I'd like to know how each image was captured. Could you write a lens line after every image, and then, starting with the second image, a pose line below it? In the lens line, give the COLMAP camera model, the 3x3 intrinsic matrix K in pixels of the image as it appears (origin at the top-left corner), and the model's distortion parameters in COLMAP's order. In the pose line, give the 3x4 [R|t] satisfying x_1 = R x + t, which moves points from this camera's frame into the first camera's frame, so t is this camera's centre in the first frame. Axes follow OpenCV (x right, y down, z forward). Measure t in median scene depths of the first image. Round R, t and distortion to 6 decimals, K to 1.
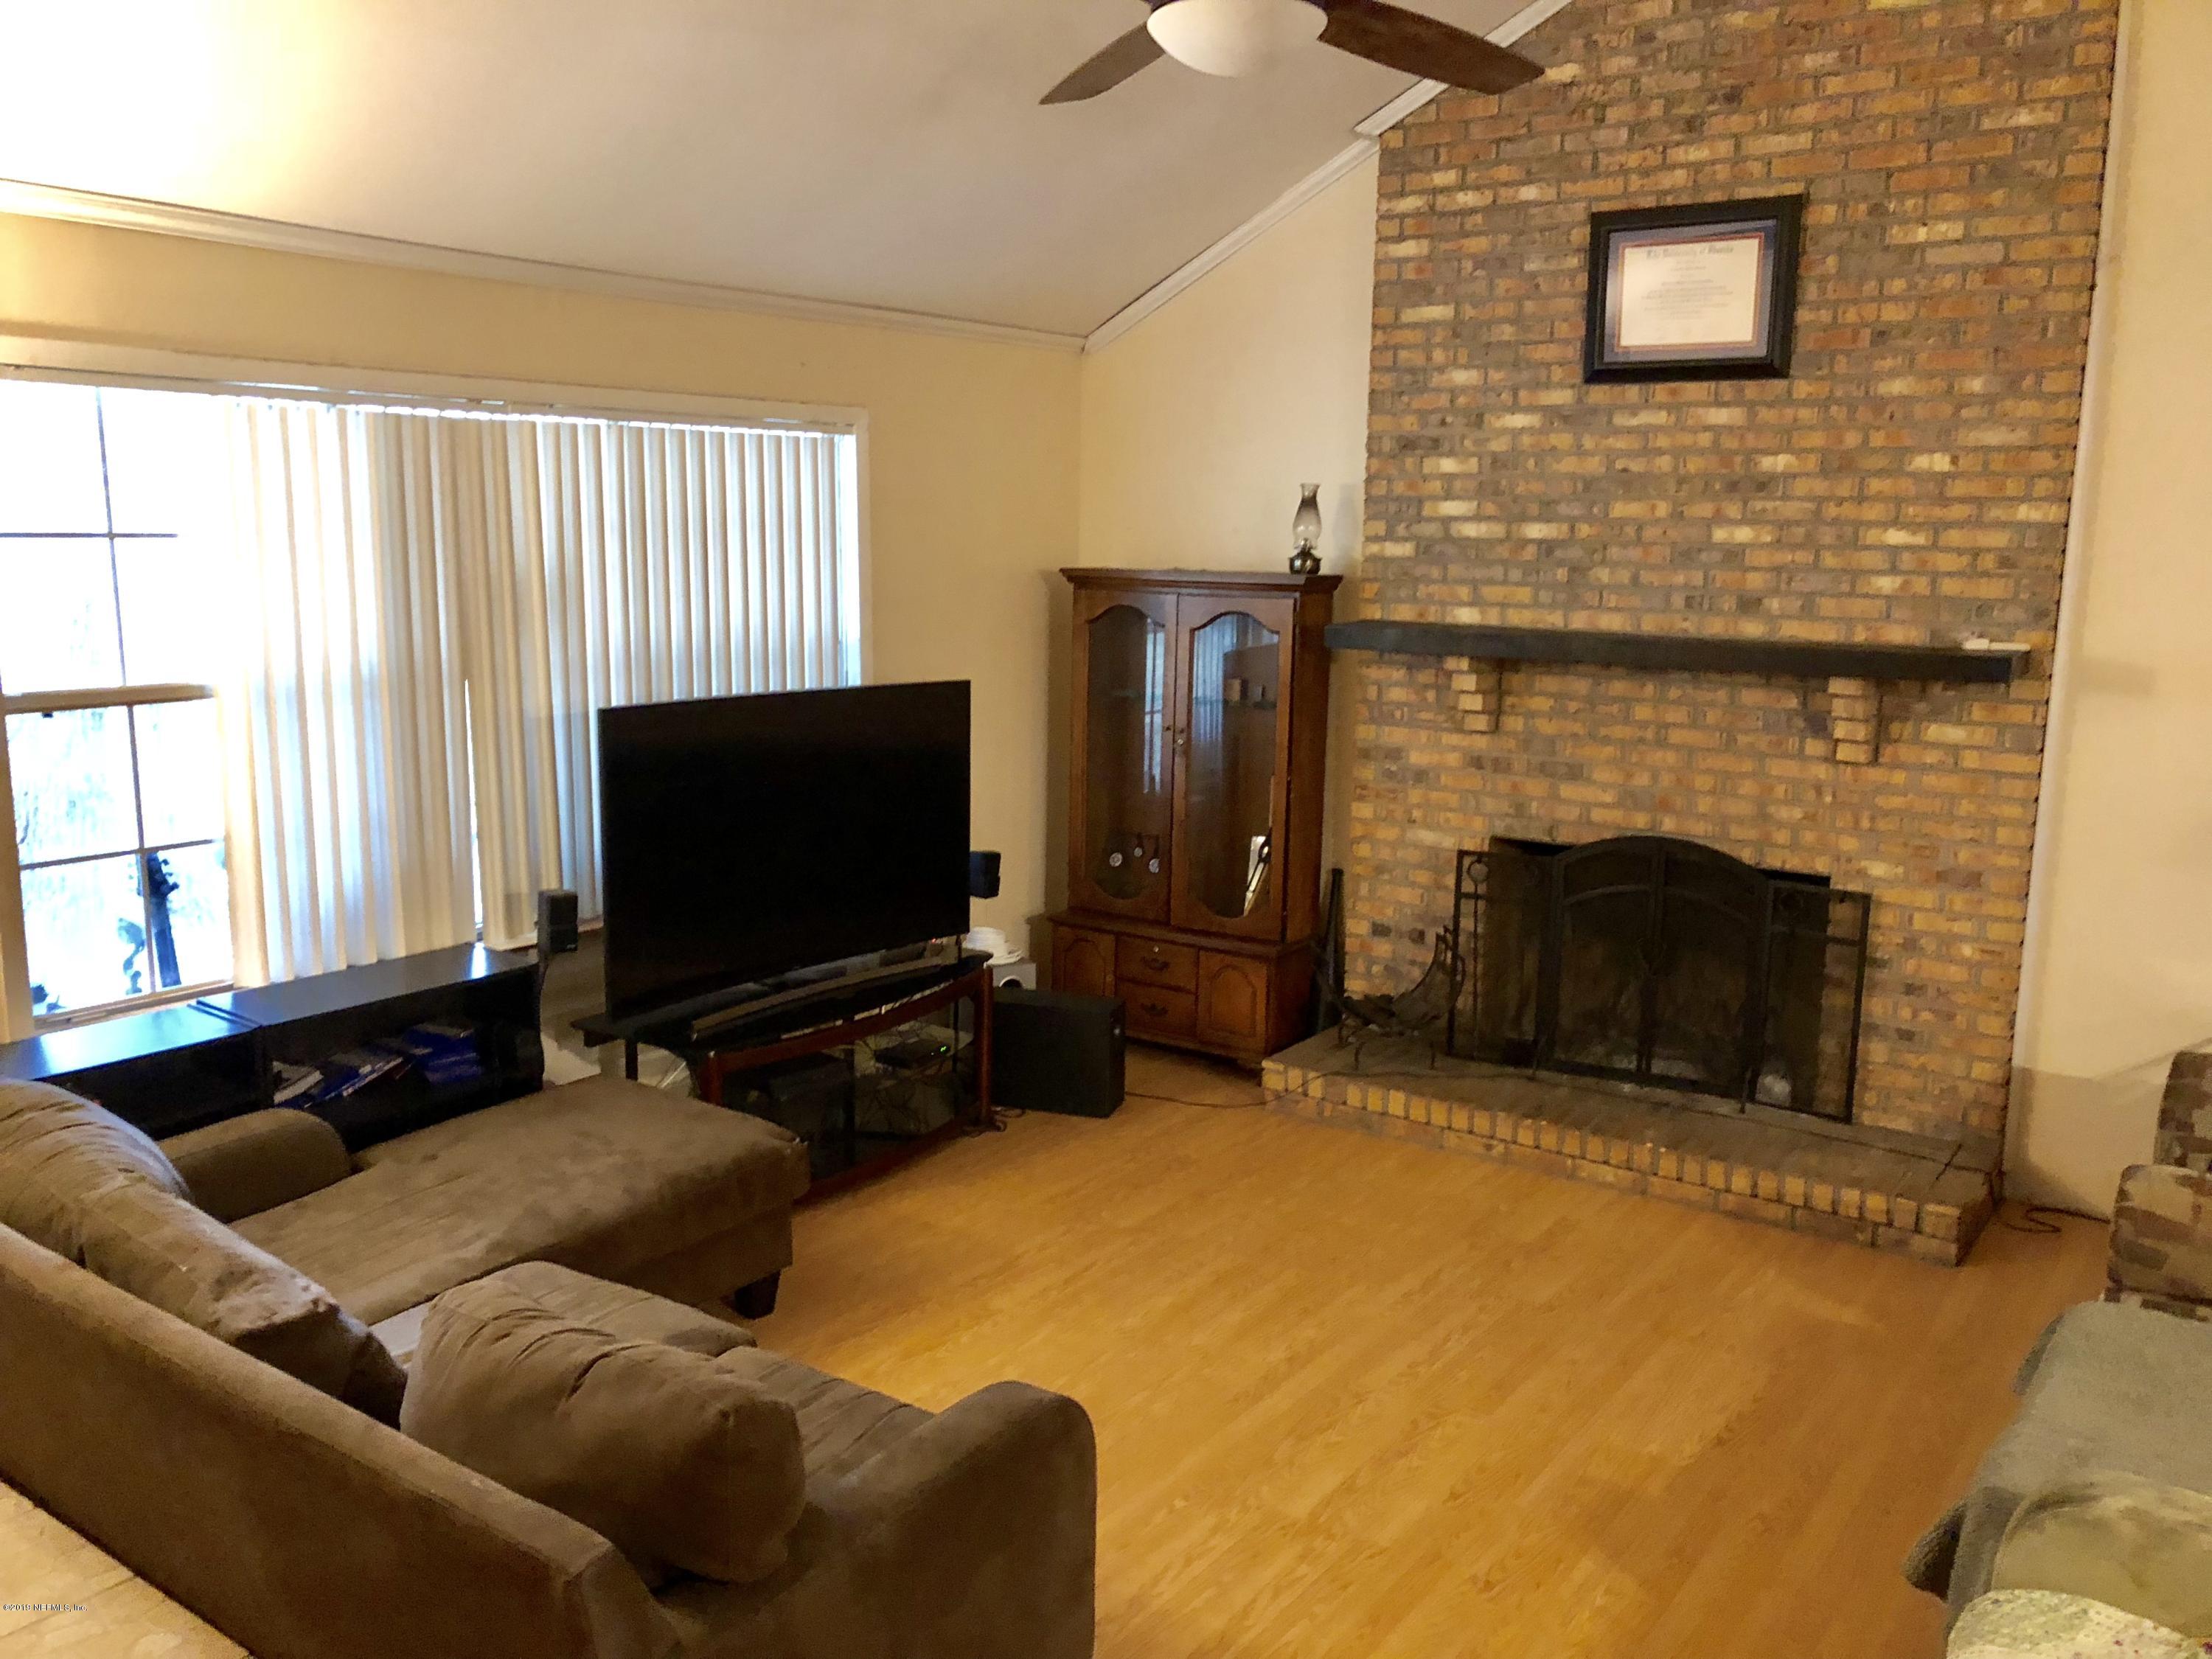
lens RADIAL K [[1832.0, 0, 1100.5], [0, 1832.0, 844.1], [0, 0, 1]] dist [0.027045, -0.023130]
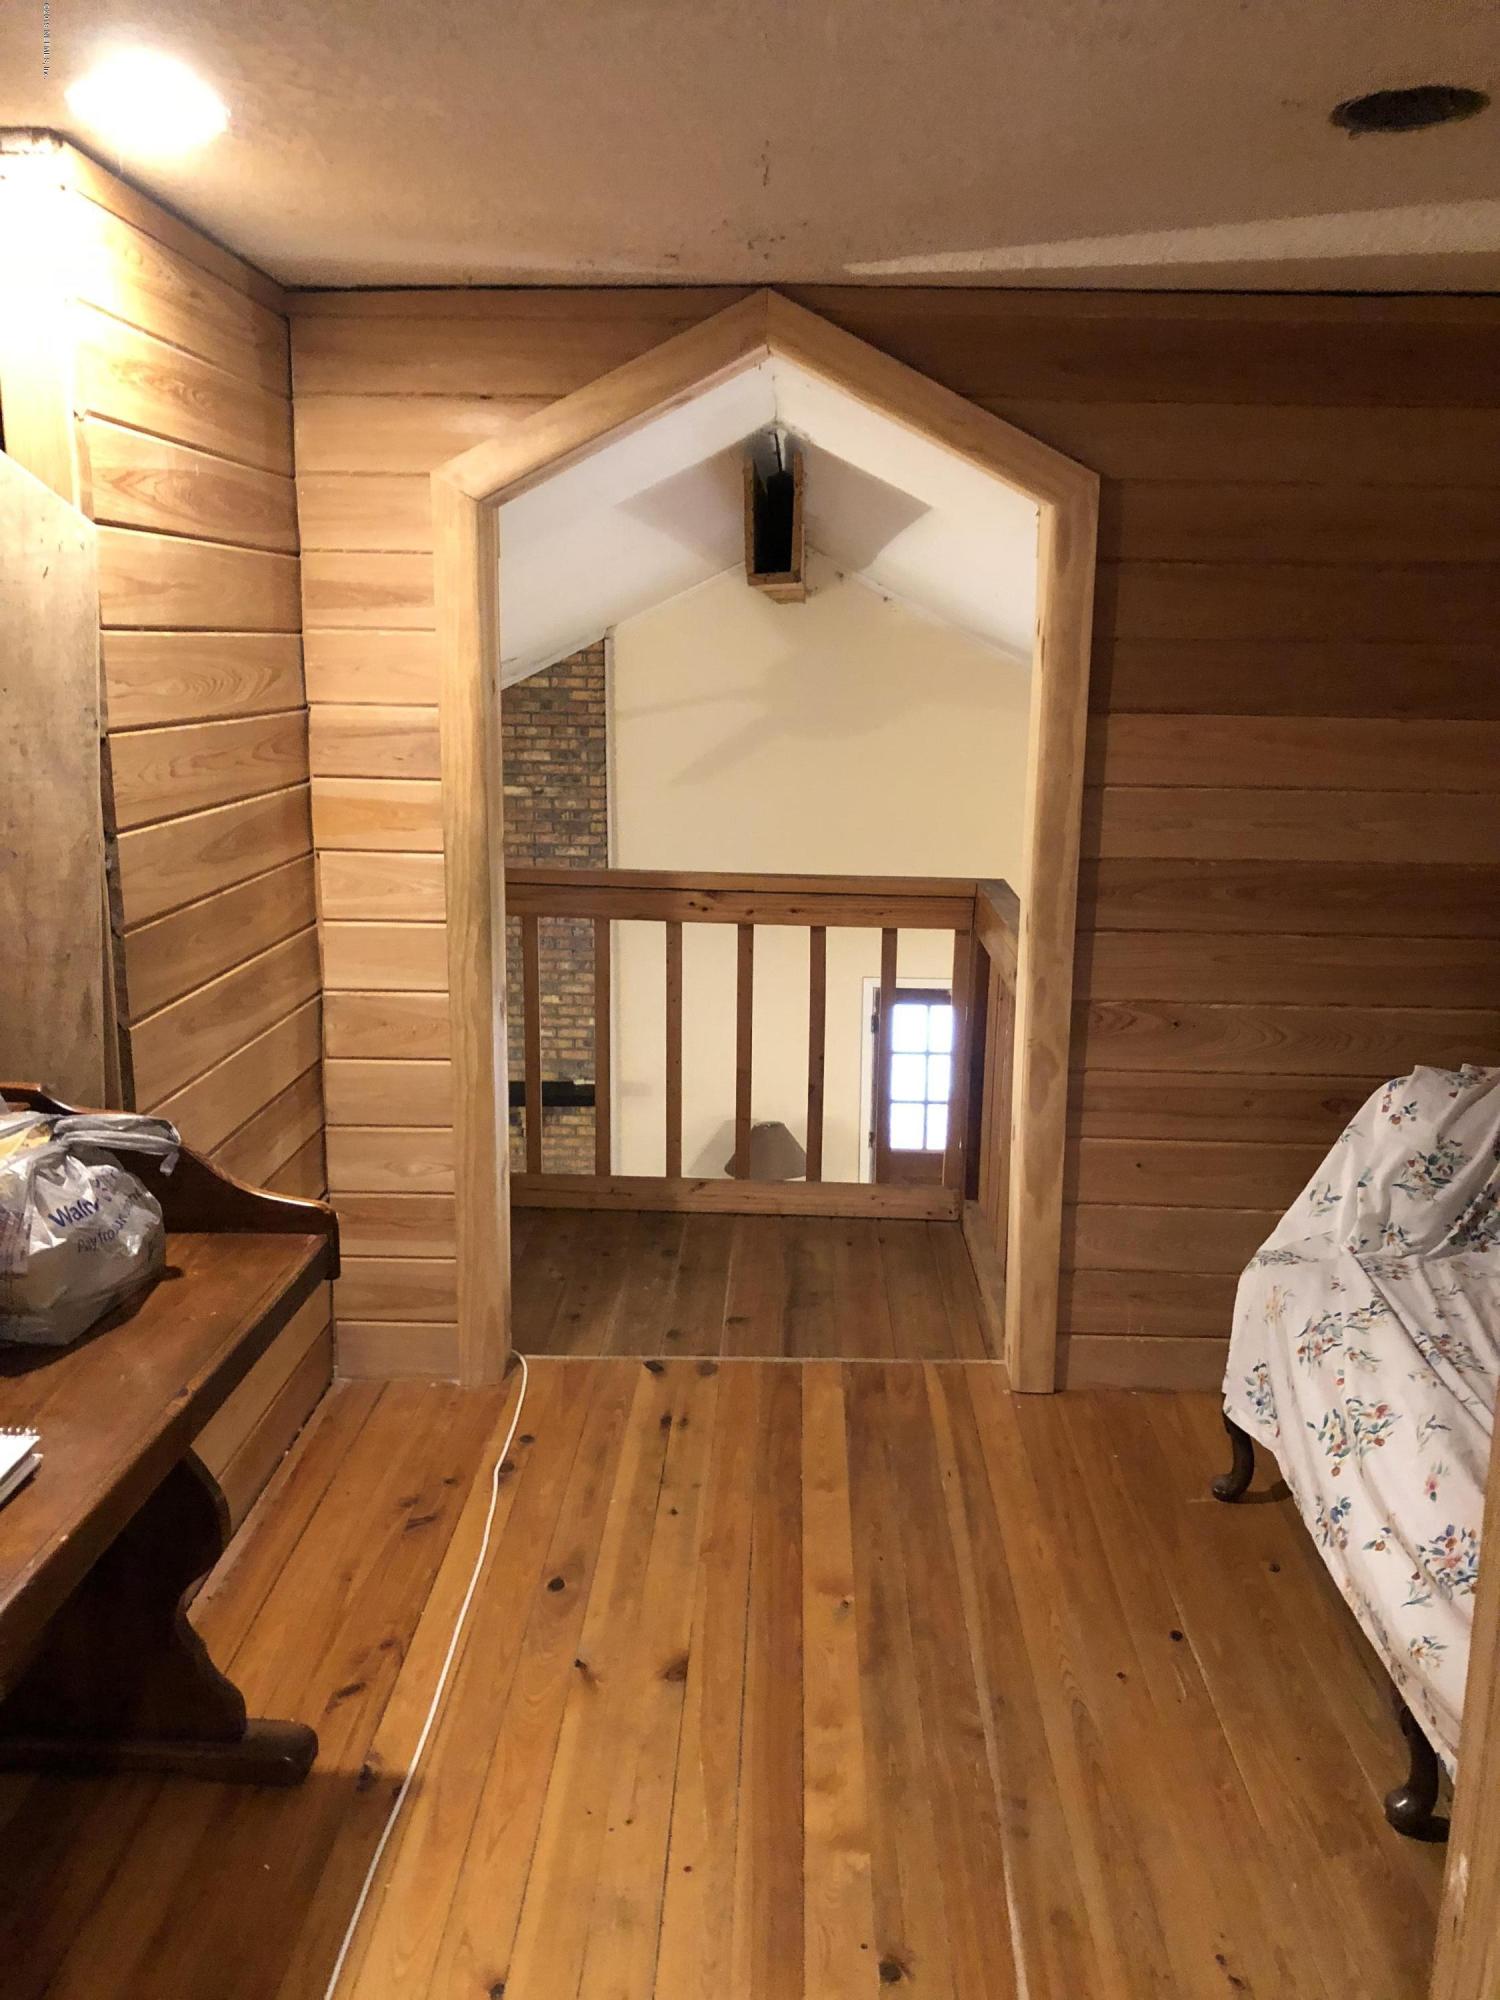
lens RADIAL K [[1656.4, 0, 756.2], [0, 1656.4, 997.9], [0, 0, 1]] dist [0.027045, -0.023130]
pose [[0.826823, -0.126088, 0.548148, -0.412544], [0.103313, 0.992014, 0.072352, -0.323445], [-0.552893, -0.003191, 0.833246, -0.748255]]
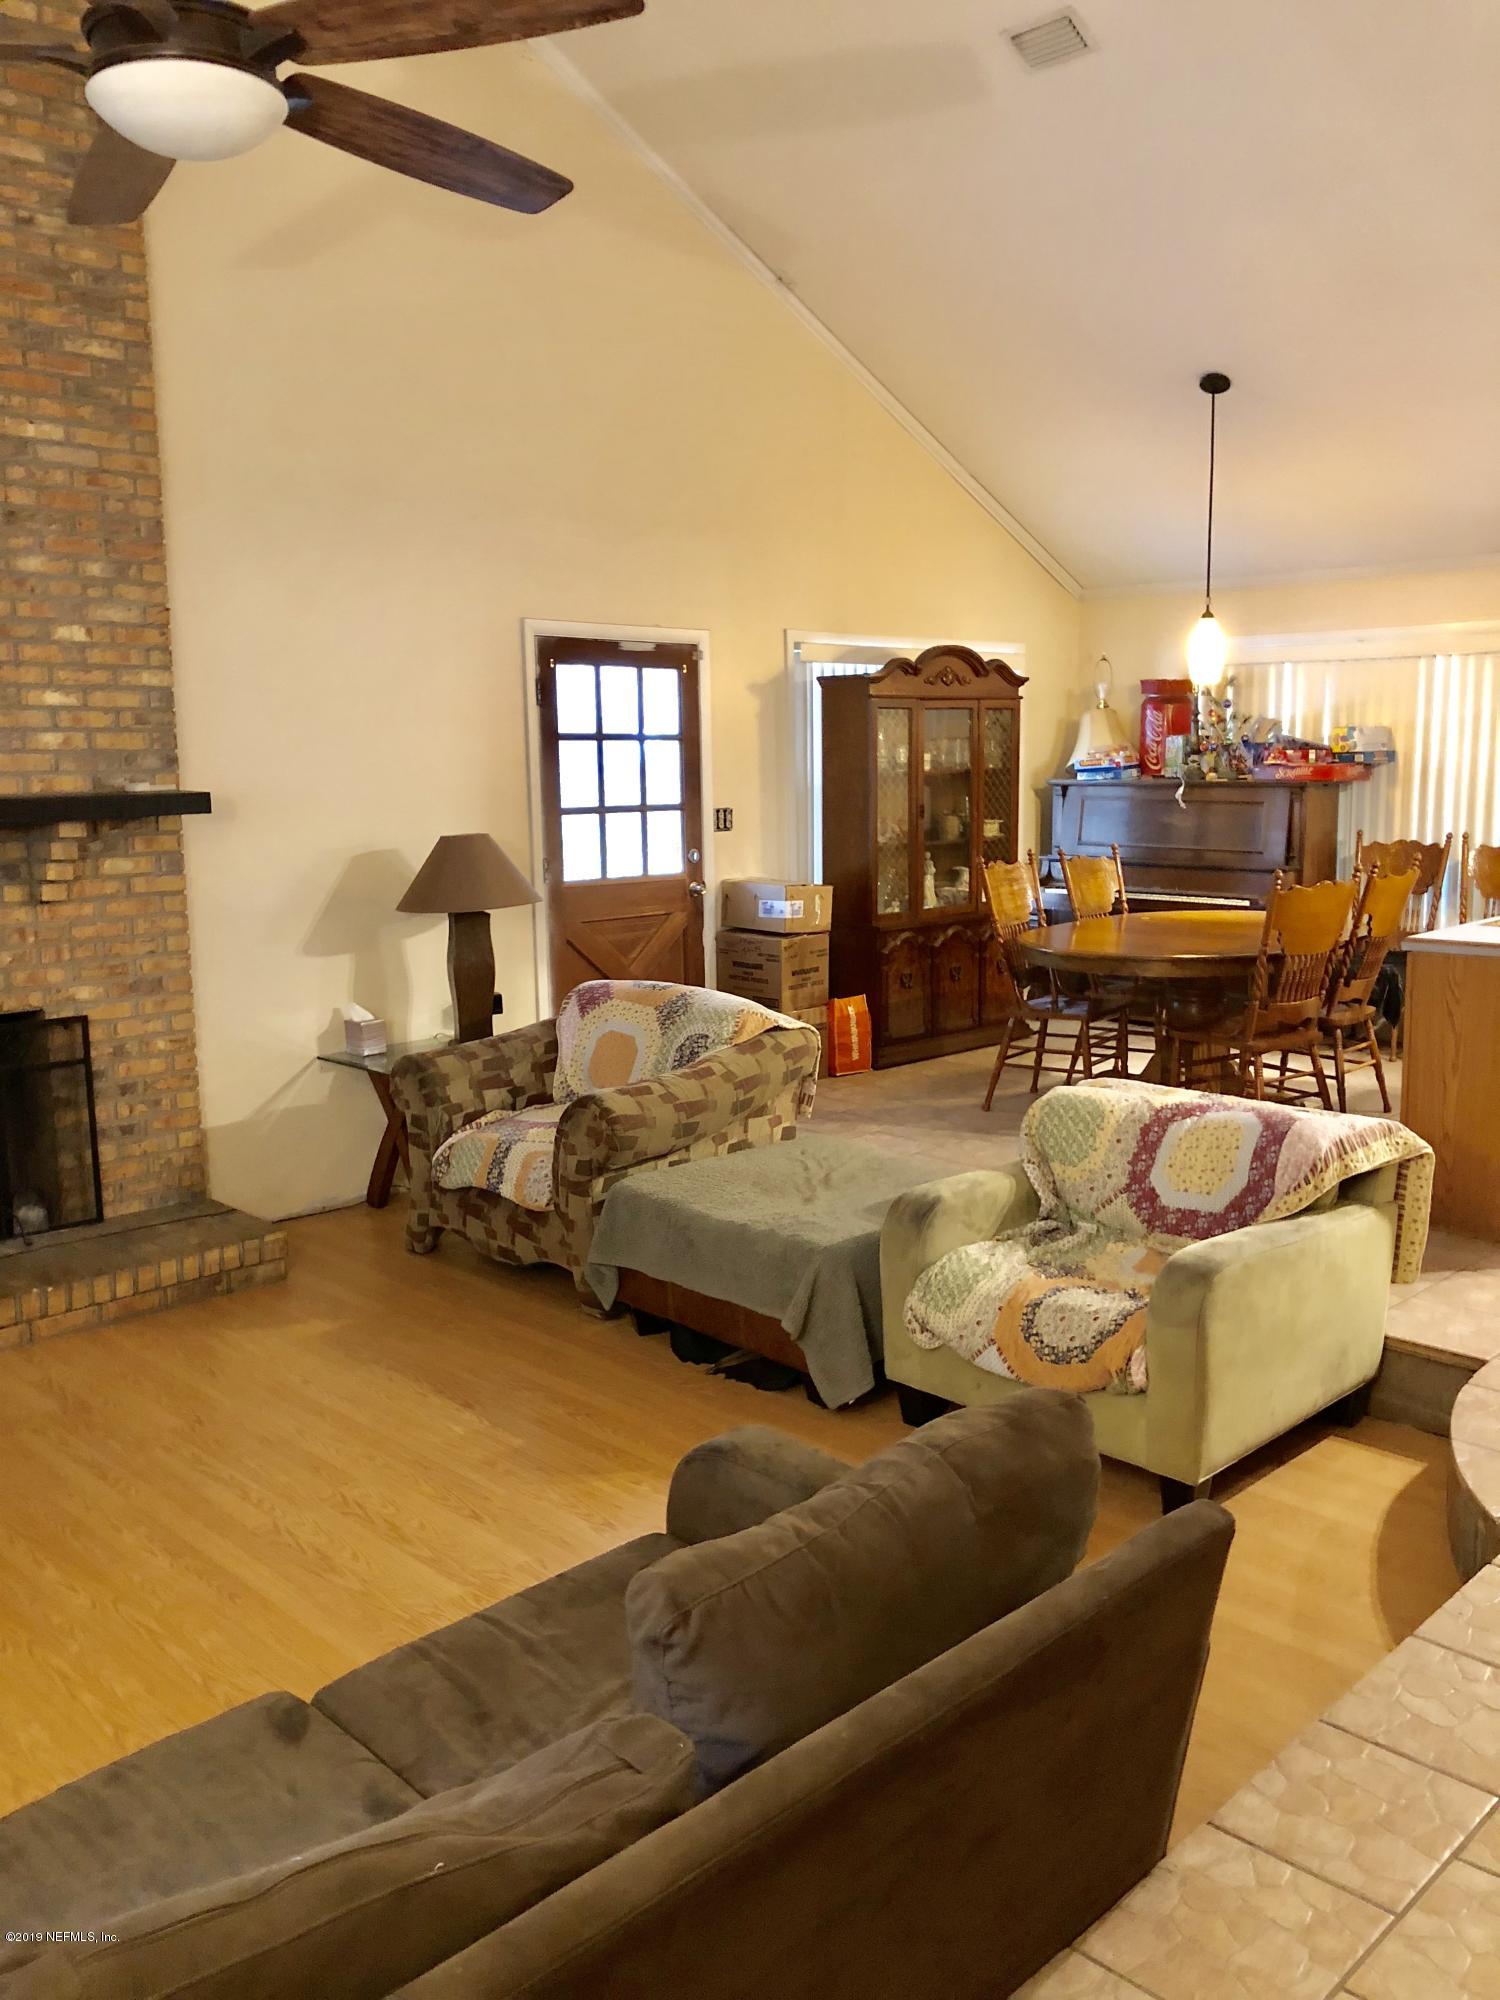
lens RADIAL K [[1656.4, 0, 739.9], [0, 1656.4, 986.6], [0, 0, 1]] dist [0.027045, -0.023130]
pose [[0.149029, -0.149304, 0.977496, -0.532050], [0.186376, 0.975059, 0.120517, -0.039453], [-0.971110, 0.164221, 0.173139, 0.449076]]
